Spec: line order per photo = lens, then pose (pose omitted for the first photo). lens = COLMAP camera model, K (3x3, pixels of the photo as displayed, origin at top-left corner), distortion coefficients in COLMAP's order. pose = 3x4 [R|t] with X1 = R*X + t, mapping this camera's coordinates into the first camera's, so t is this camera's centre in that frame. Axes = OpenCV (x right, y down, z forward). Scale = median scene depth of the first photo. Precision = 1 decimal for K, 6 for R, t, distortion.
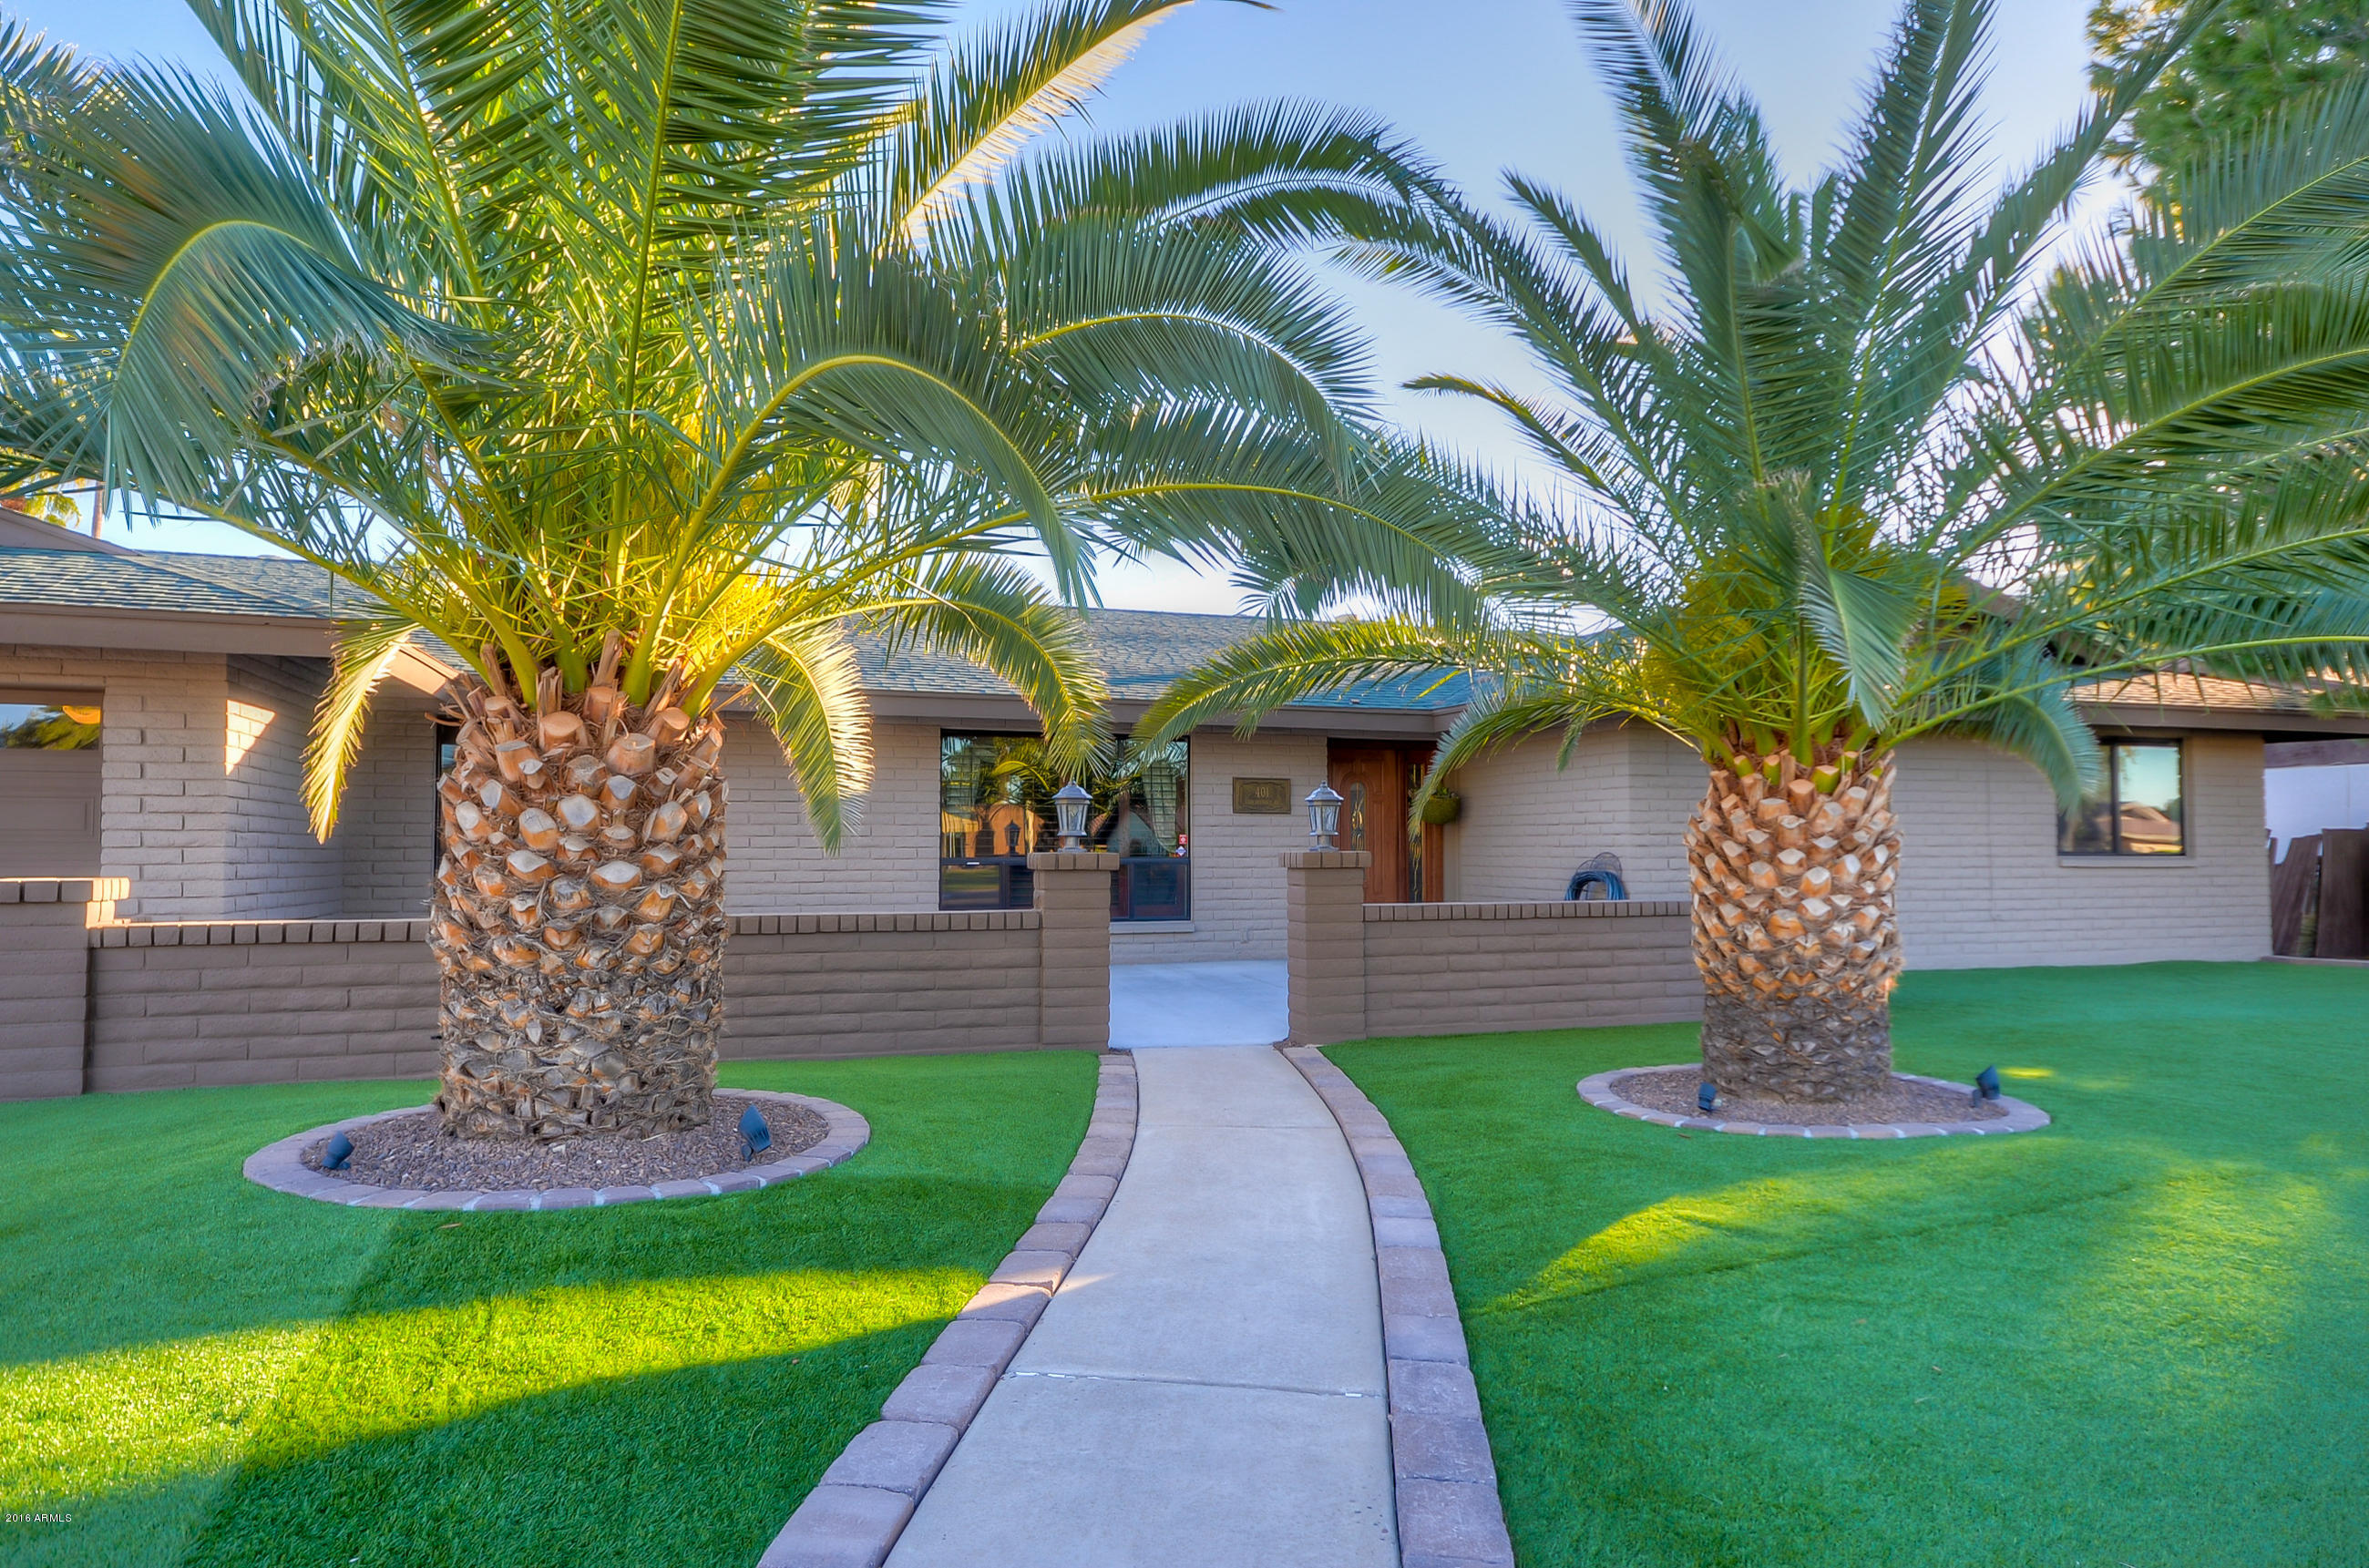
lens RADIAL K [[1405.5, 0, 1184.5], [0, 1405.5, 784.0], [0, 0, 1]] dist [0.002314, 0.000142]
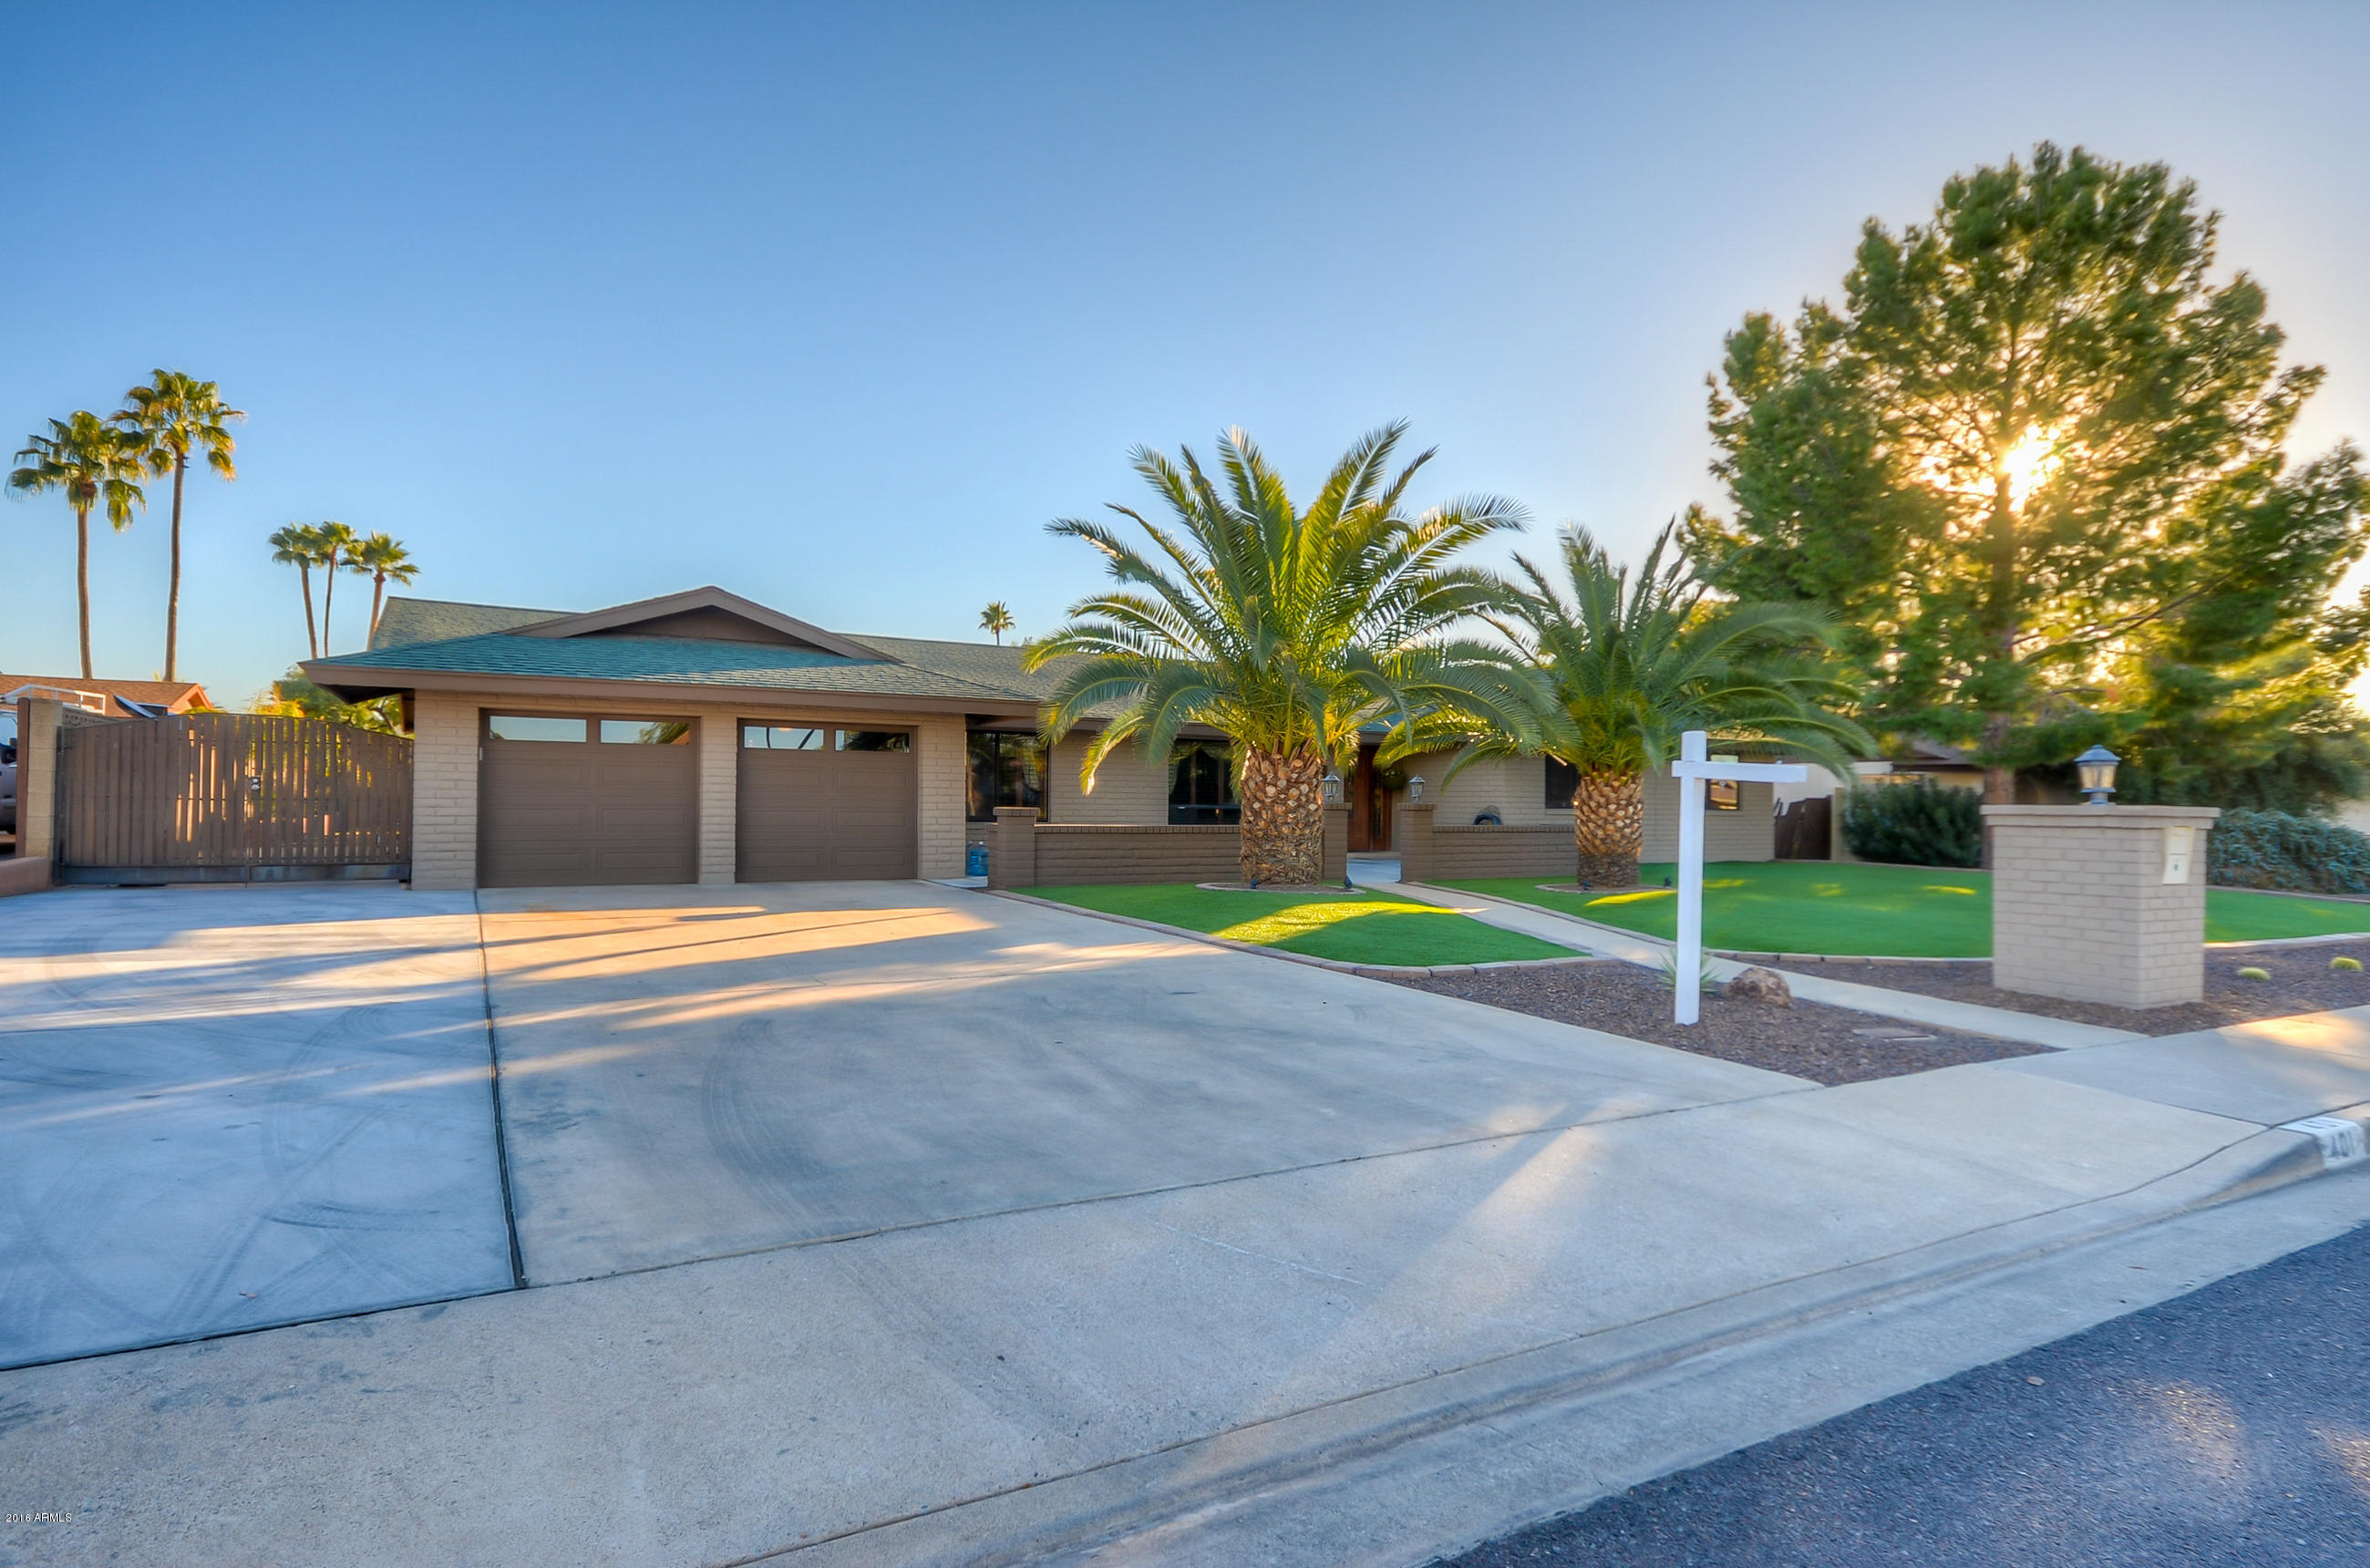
lens RADIAL K [[1288.4, 0, 1185.0], [0, 1288.4, 784.0], [0, 0, 1]] dist [0.002896, 0.000277]
pose [[0.979744, 0.014862, 0.199701, -0.926089], [-0.021266, 0.999325, 0.029966, -0.054610], [-0.199121, -0.033606, 0.979399, -1.384592]]
